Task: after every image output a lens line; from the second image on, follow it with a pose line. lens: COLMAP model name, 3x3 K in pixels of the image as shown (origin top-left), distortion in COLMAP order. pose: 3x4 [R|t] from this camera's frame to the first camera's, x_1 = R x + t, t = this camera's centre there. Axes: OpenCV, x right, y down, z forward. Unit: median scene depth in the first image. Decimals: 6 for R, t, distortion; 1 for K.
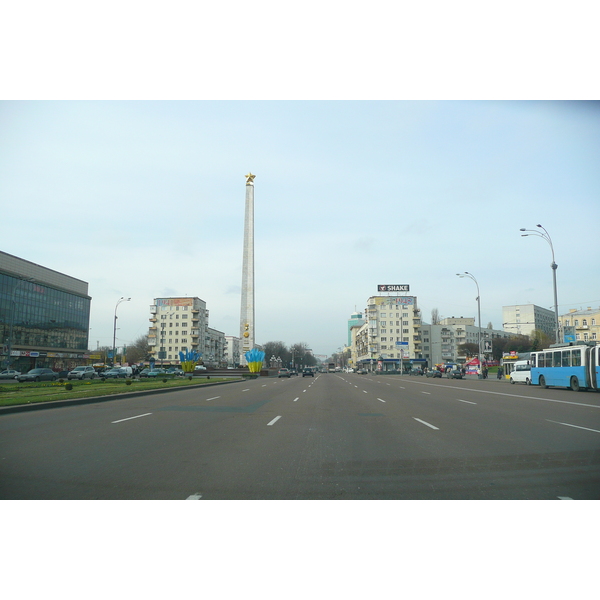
lens RADIAL K [[541.8, 0, 300.9], [0, 541.8, 300.8], [0, 0, 1]] dist [0.002313, 0.010289]
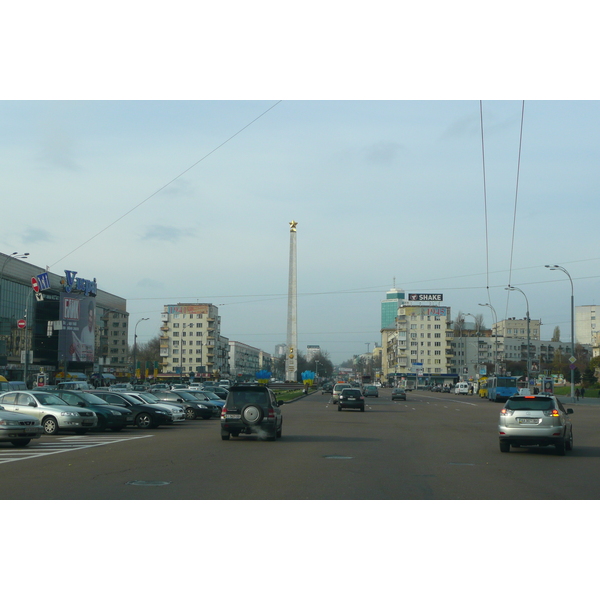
lens RADIAL K [[1339.3, 0, 299.8], [0, 1339.3, 299.8], [0, 0, 1]] dist [0.223703, 0.000000]
pose [[0.999727, 0.011844, 0.020165, -0.089829], [-0.013172, 0.997662, 0.067063, -0.170014], [-0.019324, -0.067310, 0.997545, -1.279801]]
